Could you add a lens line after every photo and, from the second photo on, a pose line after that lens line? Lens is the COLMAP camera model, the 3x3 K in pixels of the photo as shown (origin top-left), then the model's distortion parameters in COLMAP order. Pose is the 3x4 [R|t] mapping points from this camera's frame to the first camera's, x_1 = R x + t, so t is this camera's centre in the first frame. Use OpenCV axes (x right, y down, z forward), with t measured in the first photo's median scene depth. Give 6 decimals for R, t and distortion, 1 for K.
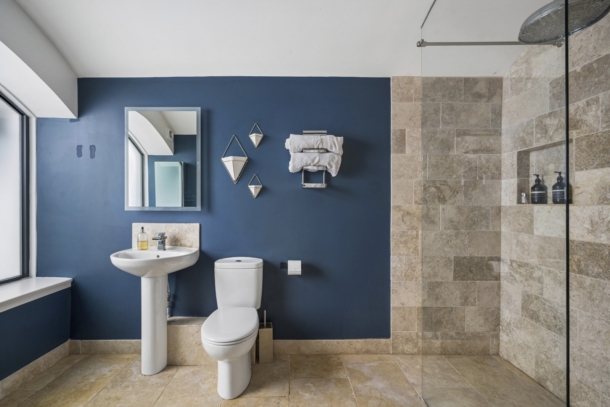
lens RADIAL K [[281.2, 0, 301.2], [0, 281.2, 204.6], [0, 0, 1]] dist [-0.002921, 0.001128]
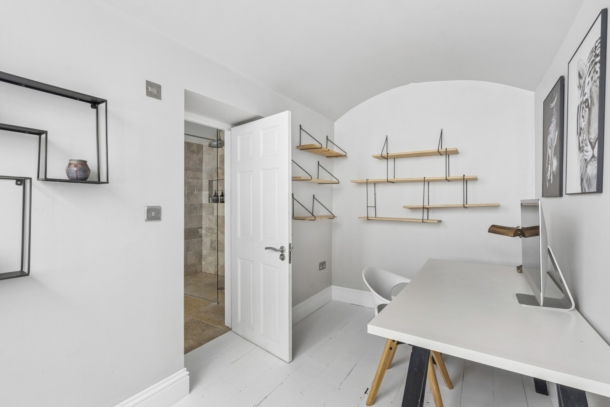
lens RADIAL K [[281.2, 0, 303.4], [0, 281.2, 202.0], [0, 0, 1]] dist [-0.002921, 0.001128]
pose [[0.564334, 0.001828, 0.825545, -0.669326], [0.000930, 0.999996, -0.002850, -0.000604], [-0.825546, 0.002376, 0.564330, -0.909880]]
